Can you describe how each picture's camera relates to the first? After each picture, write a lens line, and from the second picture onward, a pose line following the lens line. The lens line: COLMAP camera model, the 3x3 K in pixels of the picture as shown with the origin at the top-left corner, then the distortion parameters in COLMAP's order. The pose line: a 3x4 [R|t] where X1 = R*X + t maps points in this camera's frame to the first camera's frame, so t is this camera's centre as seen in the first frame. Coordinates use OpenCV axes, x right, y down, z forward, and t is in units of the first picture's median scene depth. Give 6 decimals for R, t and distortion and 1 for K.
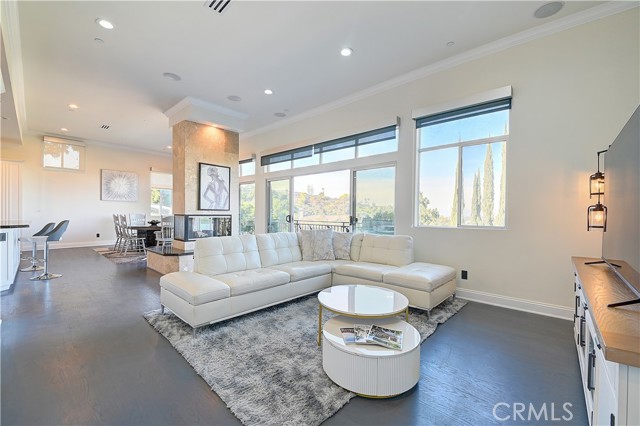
lens RADIAL K [[271.3, 0, 322.5], [0, 271.3, 206.1], [0, 0, 1]] dist [0.000757, 0.000022]
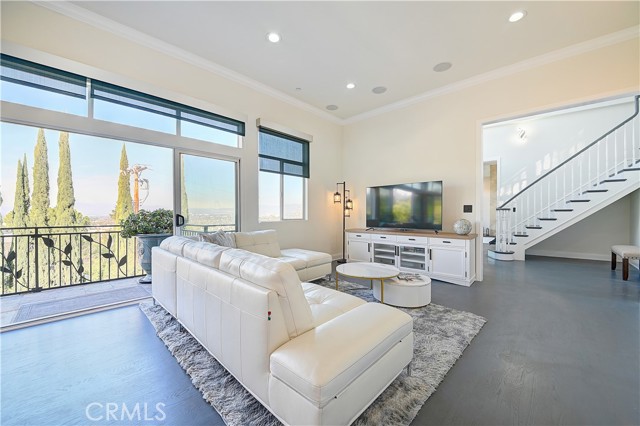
lens RADIAL K [[245.1, 0, 325.5], [0, 245.1, 213.4], [0, 0, 1]] dist [0.002406, -0.009652]
pose [[-0.009951, -0.008801, 0.999912, -0.546842], [-0.025944, 0.999627, 0.008540, 0.018268], [-0.999614, -0.025857, -0.010175, 0.597549]]
